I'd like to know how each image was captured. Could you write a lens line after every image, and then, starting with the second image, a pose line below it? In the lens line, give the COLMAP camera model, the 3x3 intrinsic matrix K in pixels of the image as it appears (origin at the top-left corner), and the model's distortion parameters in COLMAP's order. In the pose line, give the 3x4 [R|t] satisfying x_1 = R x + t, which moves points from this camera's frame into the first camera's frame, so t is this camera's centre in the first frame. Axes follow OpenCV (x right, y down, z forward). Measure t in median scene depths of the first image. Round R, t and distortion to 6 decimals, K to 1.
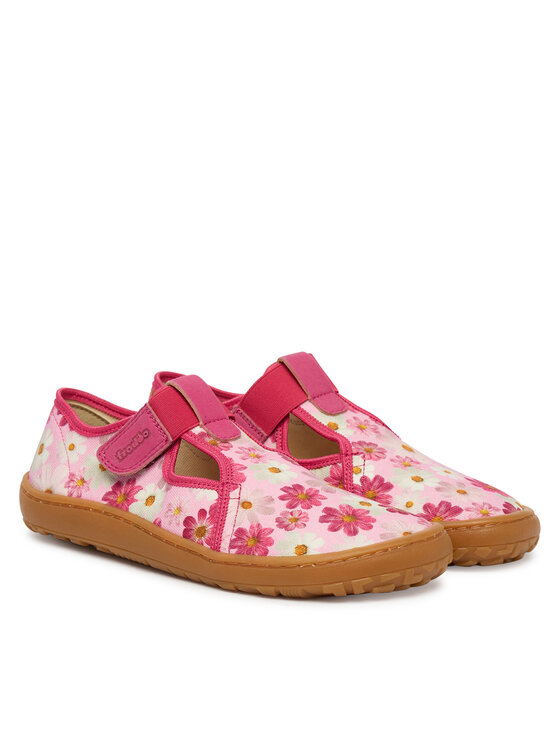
lens RADIAL K [[2162.9, 0, 280.0], [0, 2162.9, 373.0], [0, 0, 1]] dist [-0.003140, -0.076170]
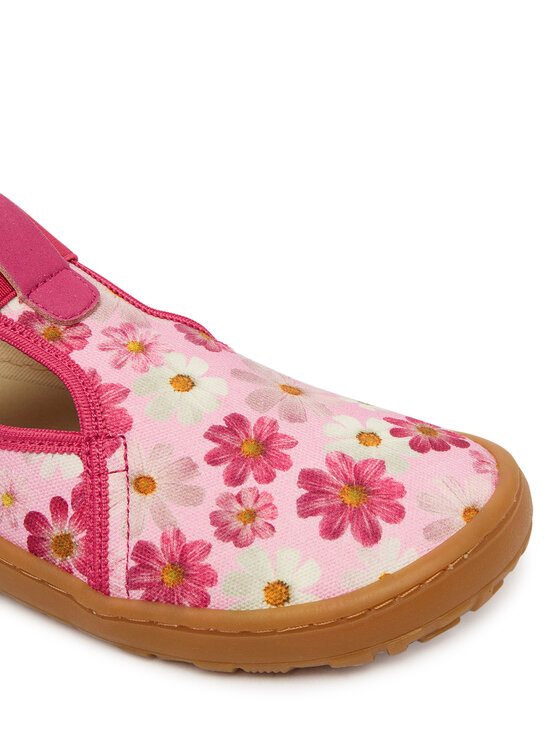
lens RADIAL K [[869.9, 0, 280.0], [0, 869.9, 373.0], [0, 0, 1]] dist [0.020864, 0.016873]
pose [[0.974482, -0.165733, 0.151385, -0.011134], [0.077809, 0.882017, 0.464748, -0.054081], [-0.210548, -0.441110, 0.872406, 0.829507]]
